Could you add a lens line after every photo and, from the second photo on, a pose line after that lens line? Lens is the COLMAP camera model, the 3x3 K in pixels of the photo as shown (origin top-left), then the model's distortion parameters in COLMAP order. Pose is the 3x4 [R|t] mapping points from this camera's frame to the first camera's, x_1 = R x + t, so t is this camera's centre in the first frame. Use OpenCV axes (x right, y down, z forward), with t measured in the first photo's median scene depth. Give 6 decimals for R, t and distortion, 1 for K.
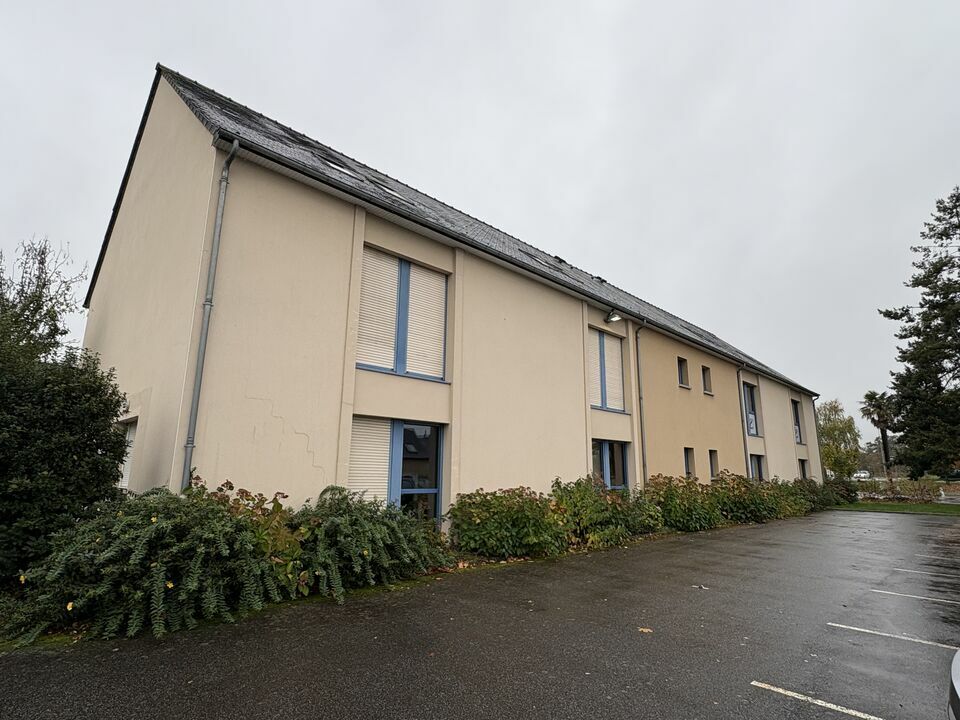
lens RADIAL K [[511.3, 0, 480.0], [0, 511.3, 360.0], [0, 0, 1]] dist [-0.001382, 0.000014]
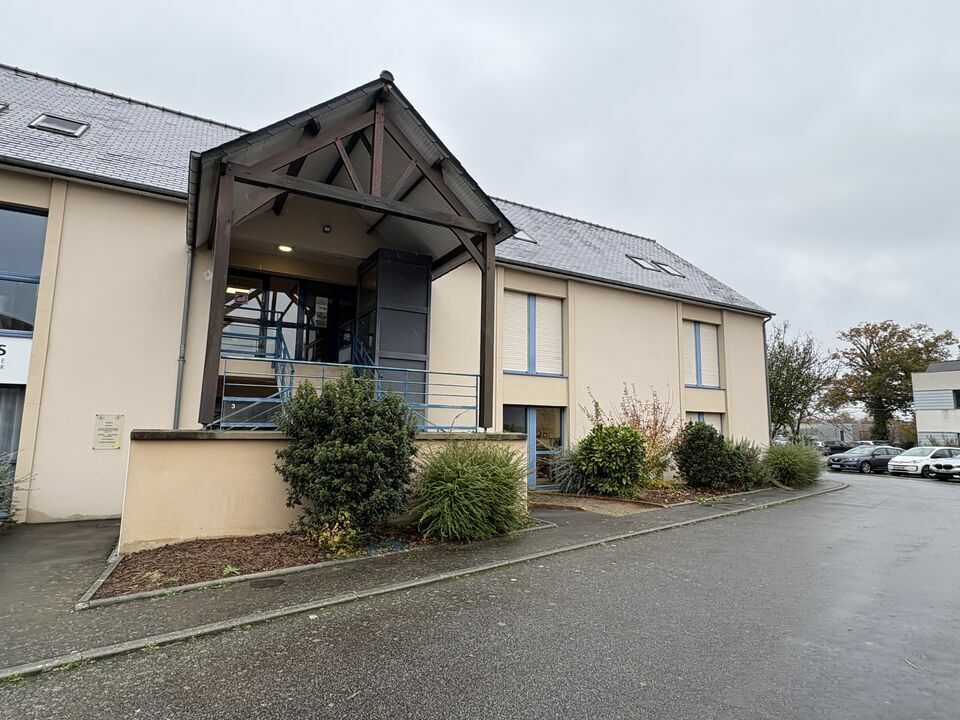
lens RADIAL K [[511.3, 0, 480.0], [0, 511.3, 360.0], [0, 0, 1]] dist [-0.001382, 0.000014]
pose [[0.969236, -0.031308, -0.244132, 0.052530], [0.051581, 0.995689, 0.077095, -0.122092], [0.240666, -0.087316, 0.966673, -0.403223]]
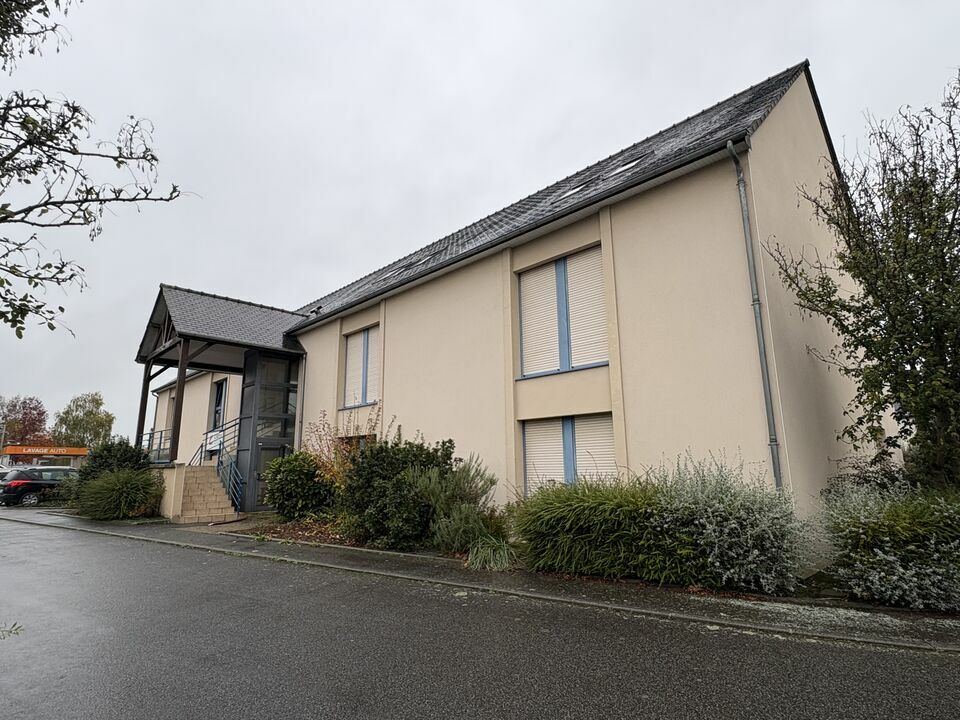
lens RADIAL K [[511.3, 0, 480.0], [0, 511.3, 360.0], [0, 0, 1]] dist [-0.001382, 0.000014]
pose [[0.009811, -0.225279, -0.974245, 0.758043], [0.229076, 0.948888, -0.217108, 0.169656], [0.973359, -0.221046, 0.060916, 0.713364]]
